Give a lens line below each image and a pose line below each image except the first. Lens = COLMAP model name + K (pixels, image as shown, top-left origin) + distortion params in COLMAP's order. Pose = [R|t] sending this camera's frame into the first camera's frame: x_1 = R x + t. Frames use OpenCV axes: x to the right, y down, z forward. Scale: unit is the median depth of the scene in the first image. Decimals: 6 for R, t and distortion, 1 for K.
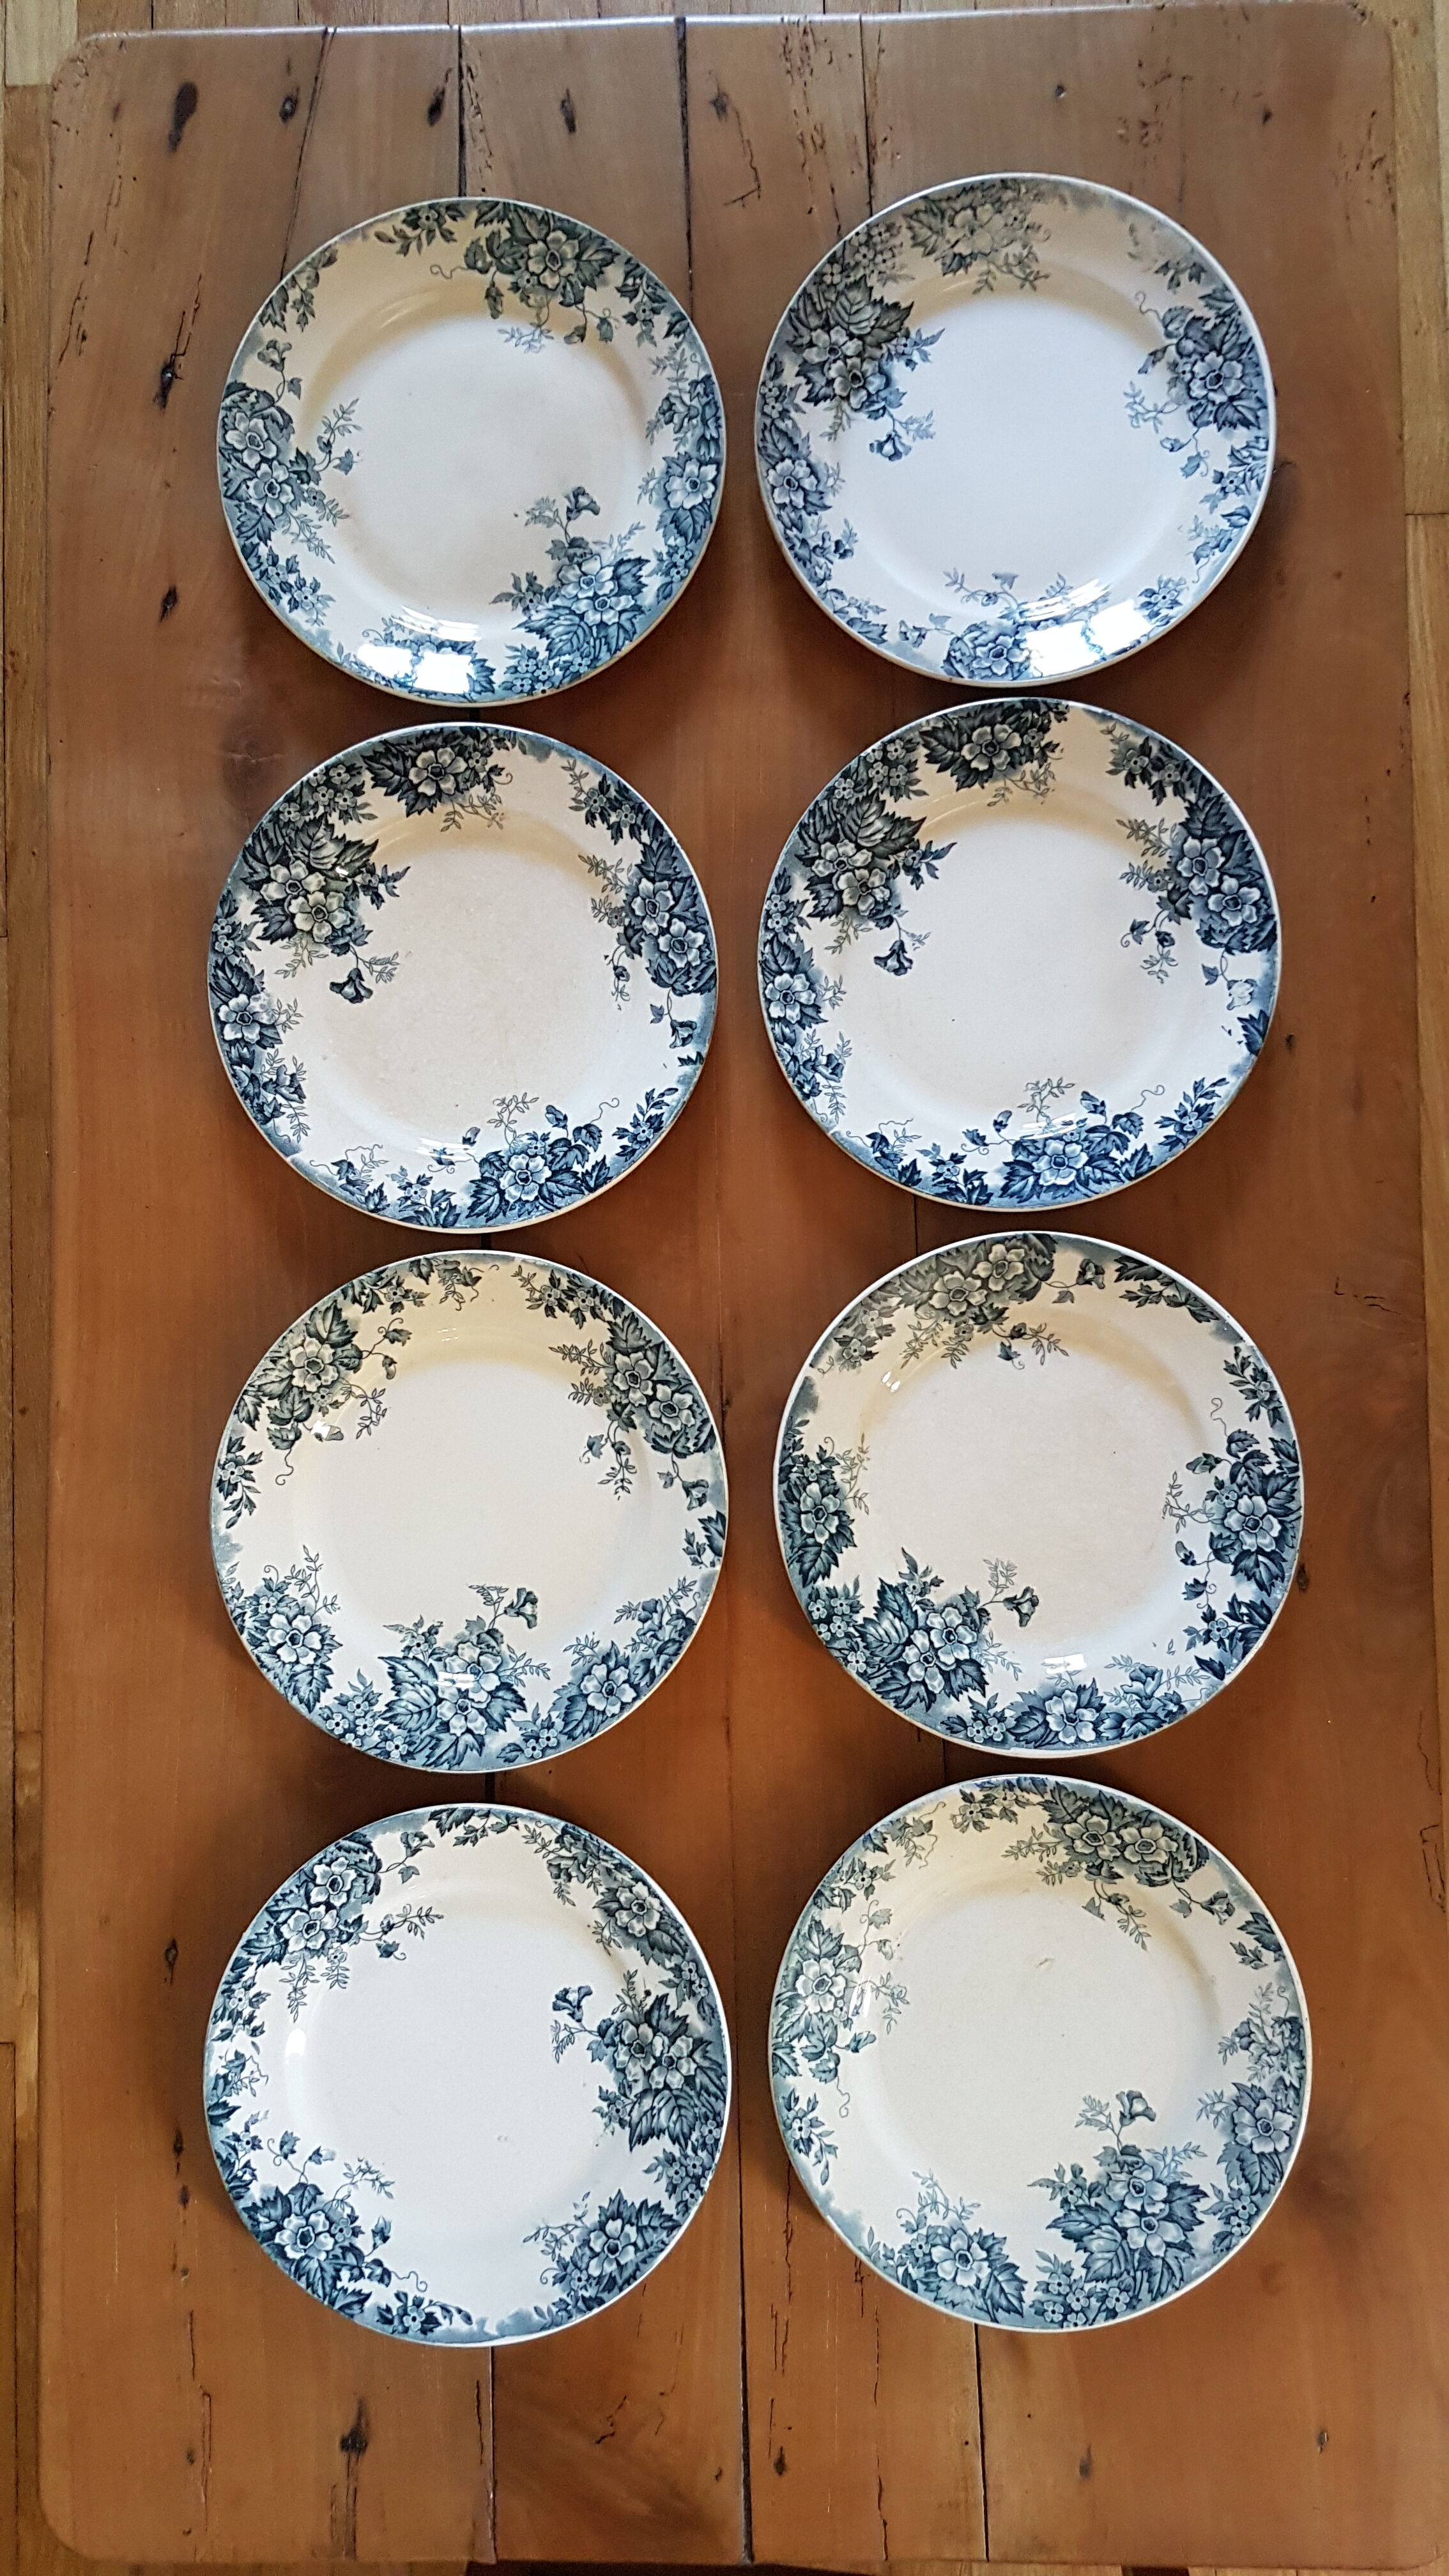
lens RADIAL K [[1984.4, 0, 705.0], [0, 1984.4, 1261.4], [0, 0, 1]] dist [0.308562, -0.735486]
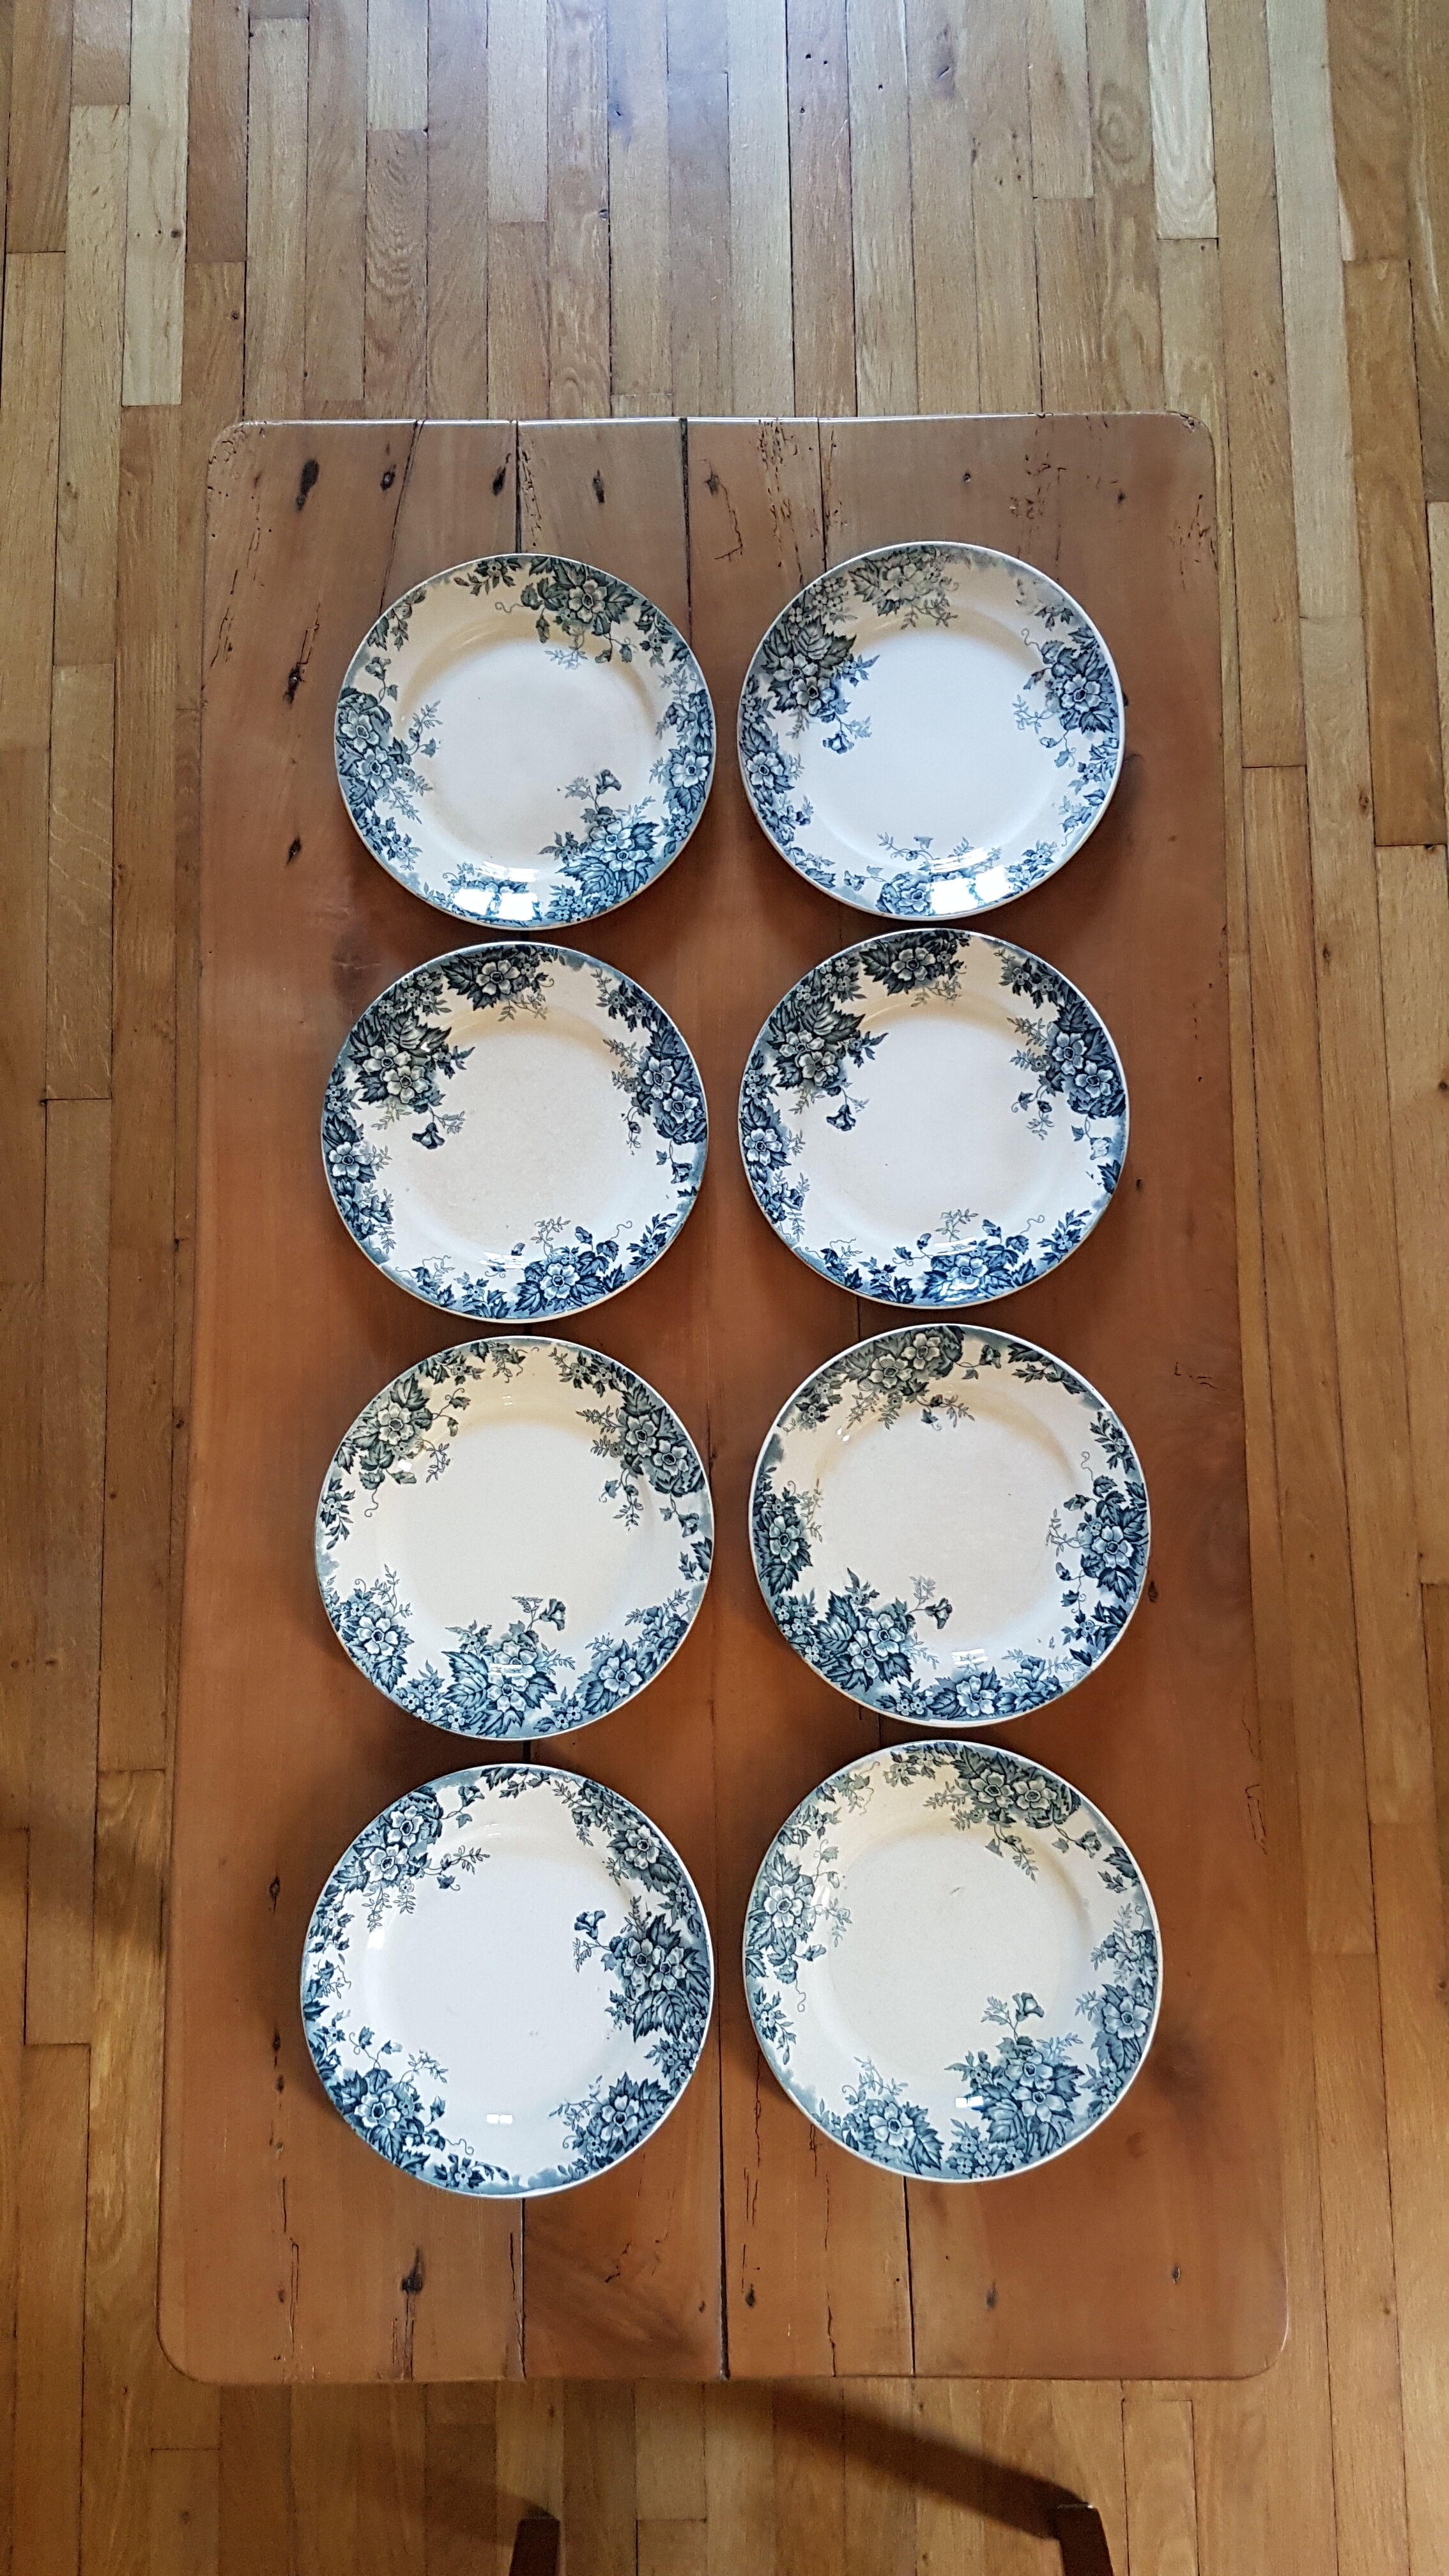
lens RADIAL K [[2018.9, 0, 710.6], [0, 2018.9, 1279.2], [0, 0, 1]] dist [0.315318, -0.777952]
pose [[0.999840, 0.006899, 0.016484, -0.013327], [-0.005614, 0.997034, -0.076764, 0.058459], [-0.016965, 0.076659, 0.996913, -0.327165]]
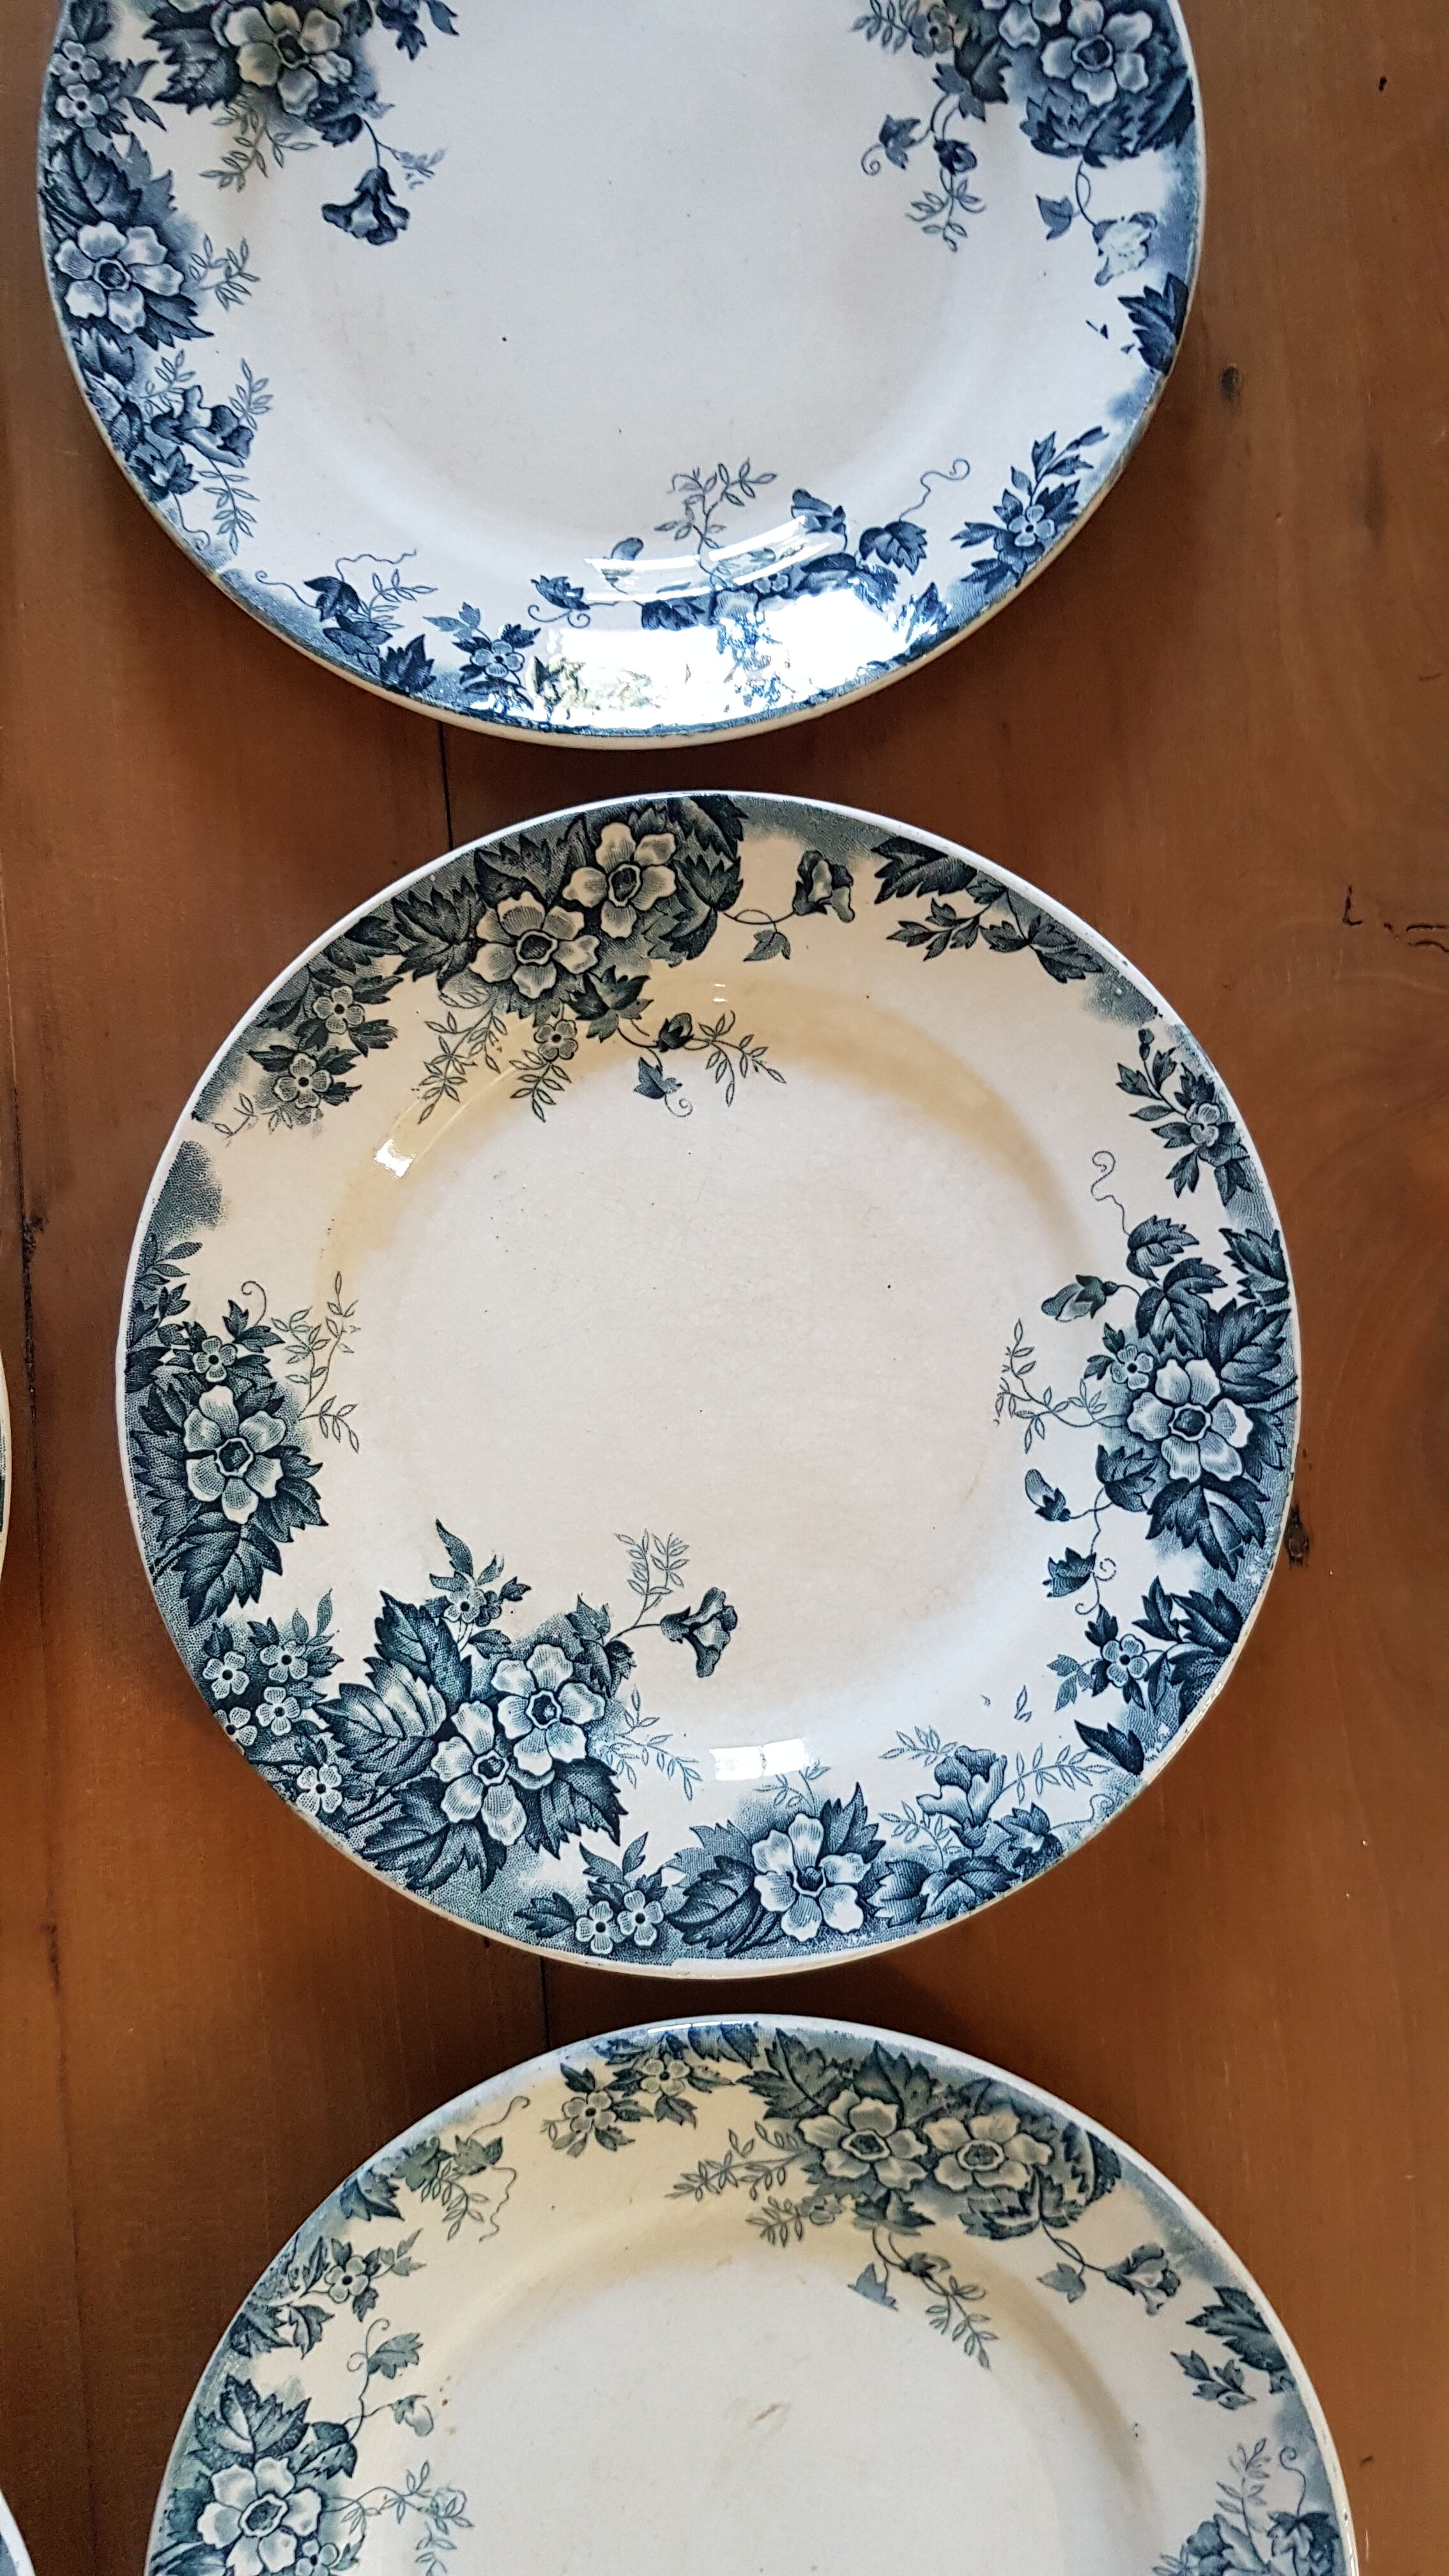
lens RADIAL K [[1918.2, 0, 696.5], [0, 1918.2, 1288.0], [0, 0, 1]] dist [0.241552, -0.503864]
pose [[0.996907, -0.043035, 0.065758, 0.131114], [0.041984, 0.998969, 0.017284, 0.086089], [-0.066434, -0.014469, 0.997686, 0.565597]]
